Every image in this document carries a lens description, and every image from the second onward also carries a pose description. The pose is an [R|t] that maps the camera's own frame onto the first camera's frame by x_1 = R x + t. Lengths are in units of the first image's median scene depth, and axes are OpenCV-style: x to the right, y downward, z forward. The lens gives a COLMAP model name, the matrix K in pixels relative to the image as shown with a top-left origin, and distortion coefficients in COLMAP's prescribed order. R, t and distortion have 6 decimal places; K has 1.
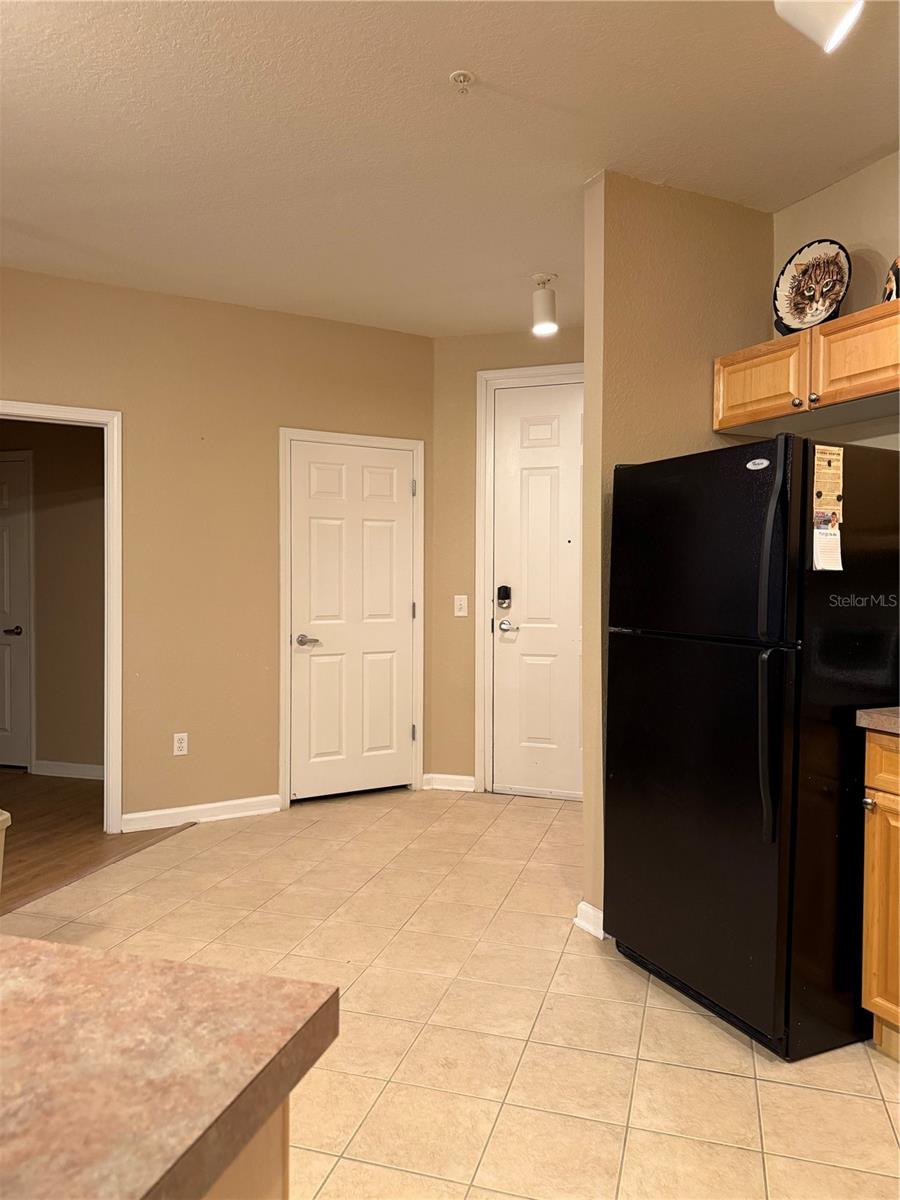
lens RADIAL K [[839.4, 0, 444.7], [0, 839.4, 599.3], [0, 0, 1]] dist [0.138630, -0.238574]
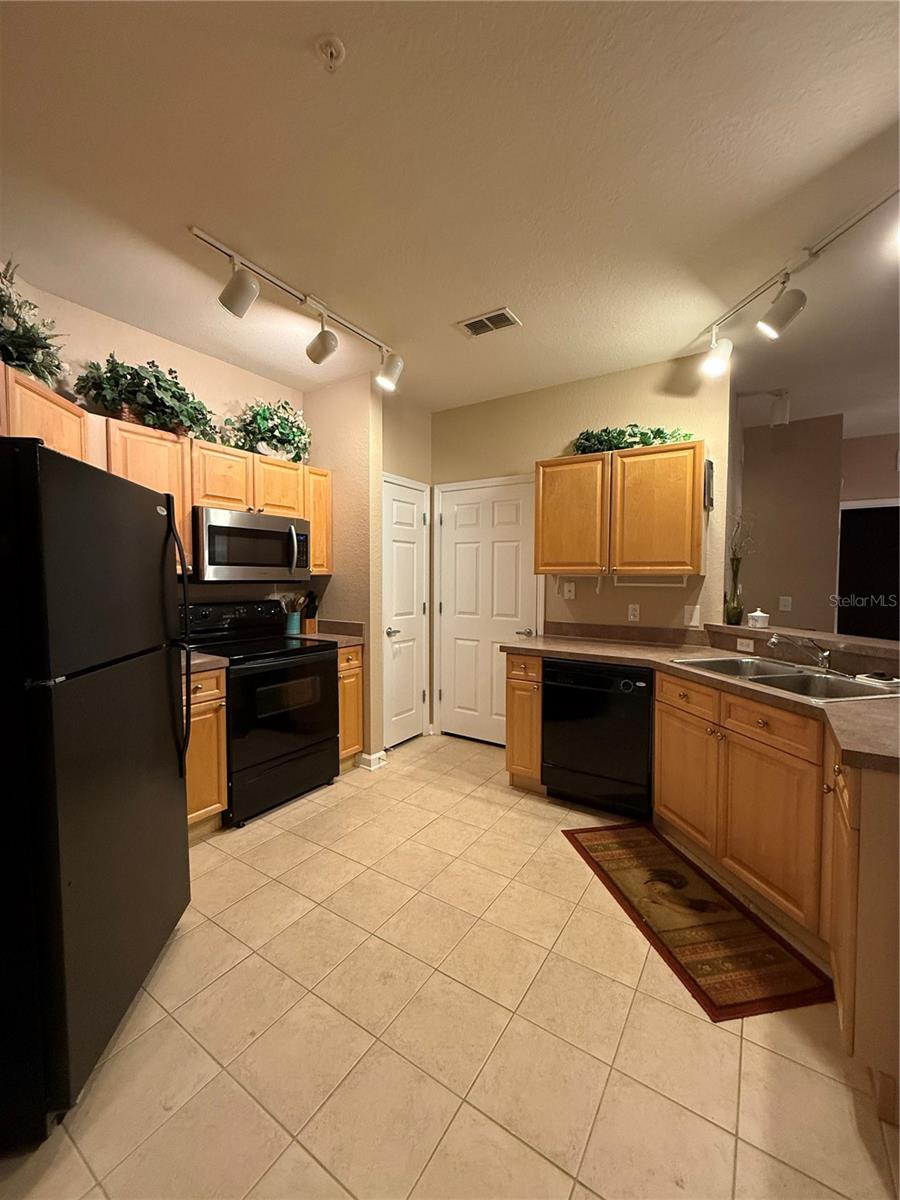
lens RADIAL K [[479.3, 0, 451.0], [0, 479.3, 594.9], [0, 0, 1]] dist [0.000529, 0.000196]
pose [[-0.959955, -0.018430, 0.279547, -0.135525], [-0.001773, 0.998213, 0.059722, -0.036242], [-0.280148, 0.056835, -0.958273, 0.787886]]
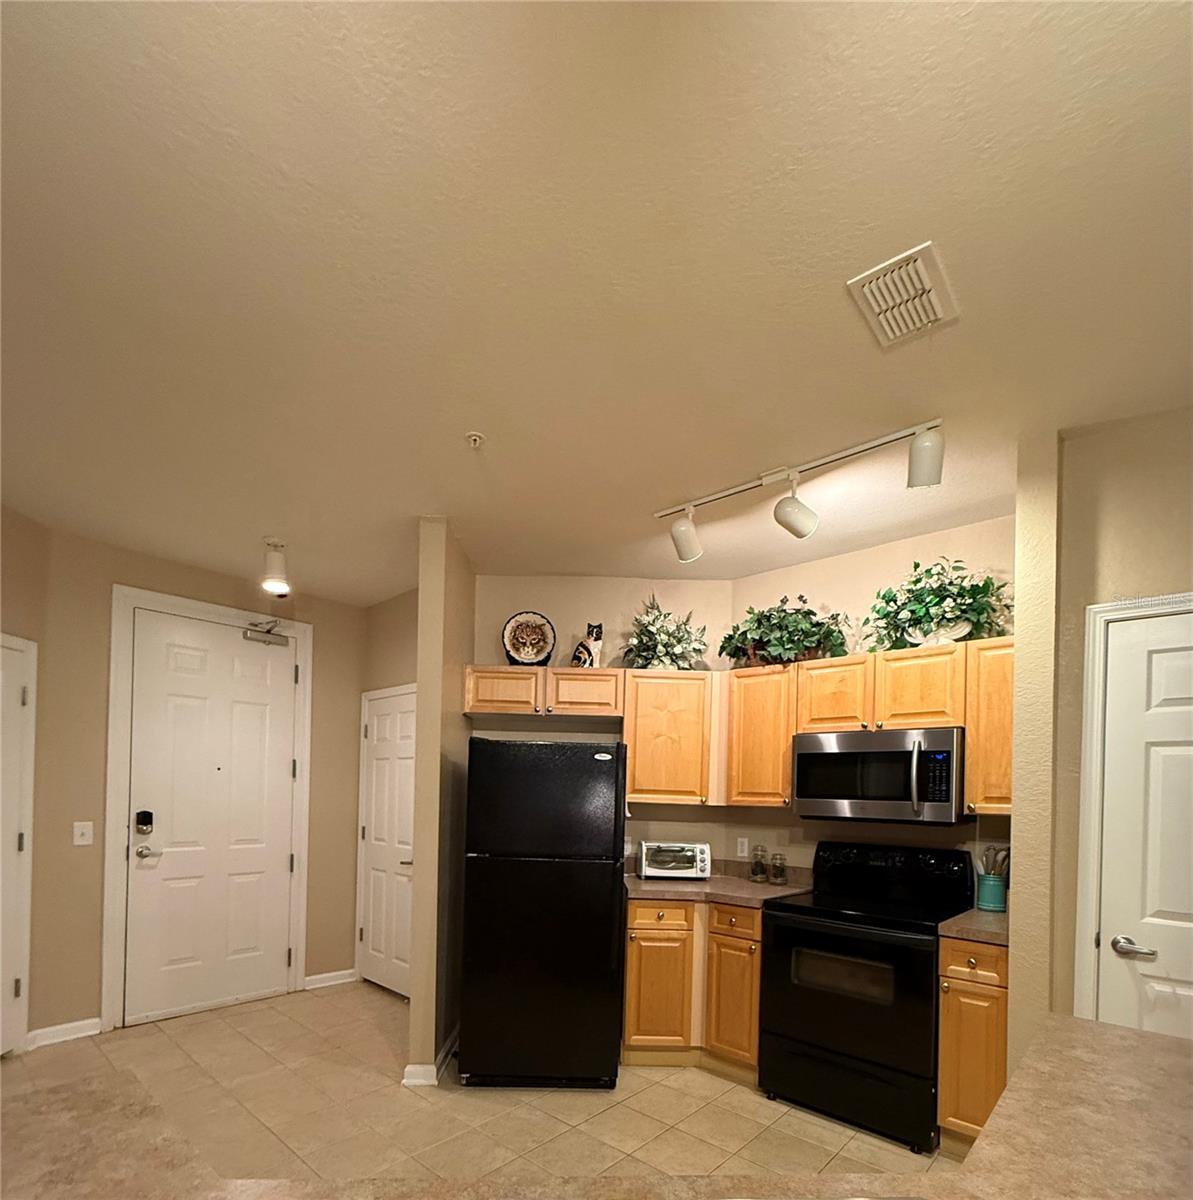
lens RADIAL K [[639.2, 0, 598.8], [0, 639.2, 792.7], [0, 0, 1]] dist [-0.000133, 0.000783]
pose [[0.415902, 0.005597, 0.909392, -0.410508], [-0.004465, 0.999982, -0.004112, -0.038984], [-0.909398, -0.002350, 0.415920, 0.229709]]
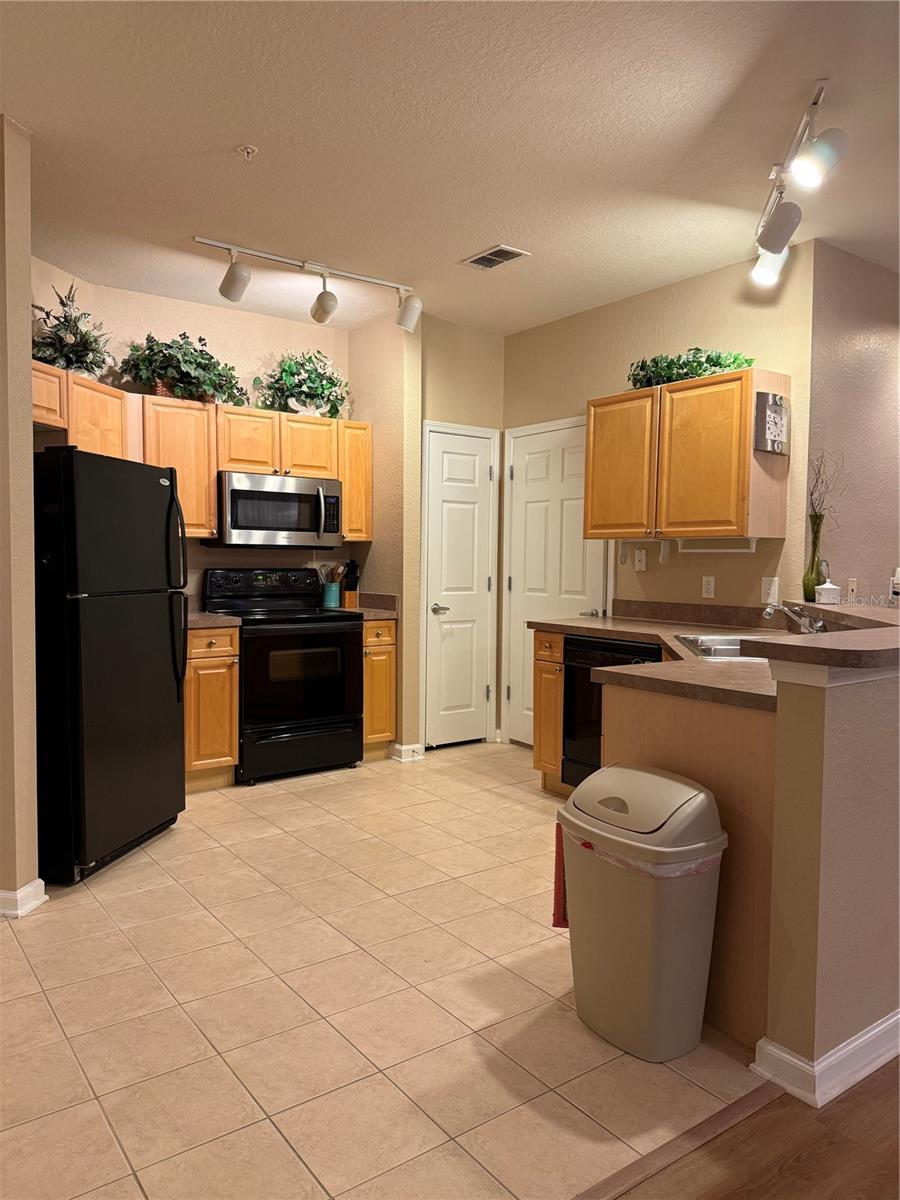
lens RADIAL K [[839.4, 0, 444.7], [0, 839.4, 599.3], [0, 0, 1]] dist [0.138630, -0.238574]
pose [[-0.800558, -0.041543, 0.597813, -0.523604], [0.000064, 0.997588, 0.069410, -0.022822], [-0.599255, 0.055605, -0.798625, 0.989741]]
